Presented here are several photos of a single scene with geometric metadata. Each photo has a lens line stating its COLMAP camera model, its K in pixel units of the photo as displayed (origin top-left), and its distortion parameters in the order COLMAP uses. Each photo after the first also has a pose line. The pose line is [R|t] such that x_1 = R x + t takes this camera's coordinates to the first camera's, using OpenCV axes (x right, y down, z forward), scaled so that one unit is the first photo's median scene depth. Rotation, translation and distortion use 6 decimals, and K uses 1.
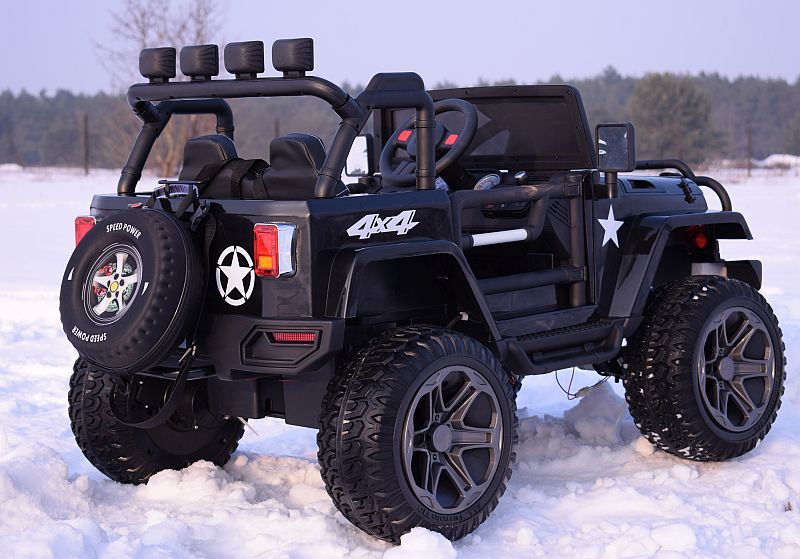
lens RADIAL K [[1797.8, 0, 400.0], [0, 1797.8, 279.5], [0, 0, 1]] dist [-0.041554, 4.767789]
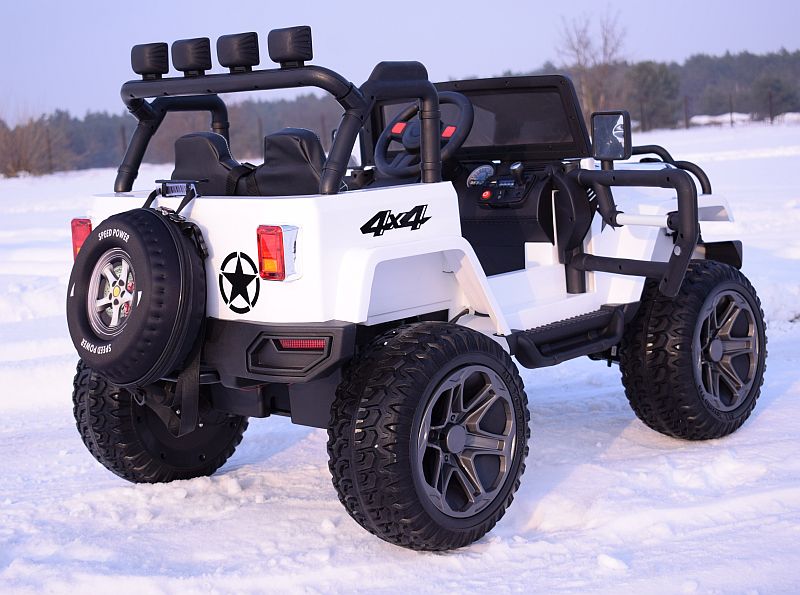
lens RADIAL K [[1207.3, 0, 400.0], [0, 1207.3, 297.5], [0, 0, 1]] dist [0.034223, 0.048993]
pose [[0.998468, -0.026909, 0.048350, -0.033867], [0.024299, 0.998257, 0.053782, -0.022548], [-0.049713, -0.052525, 0.997381, 0.331189]]
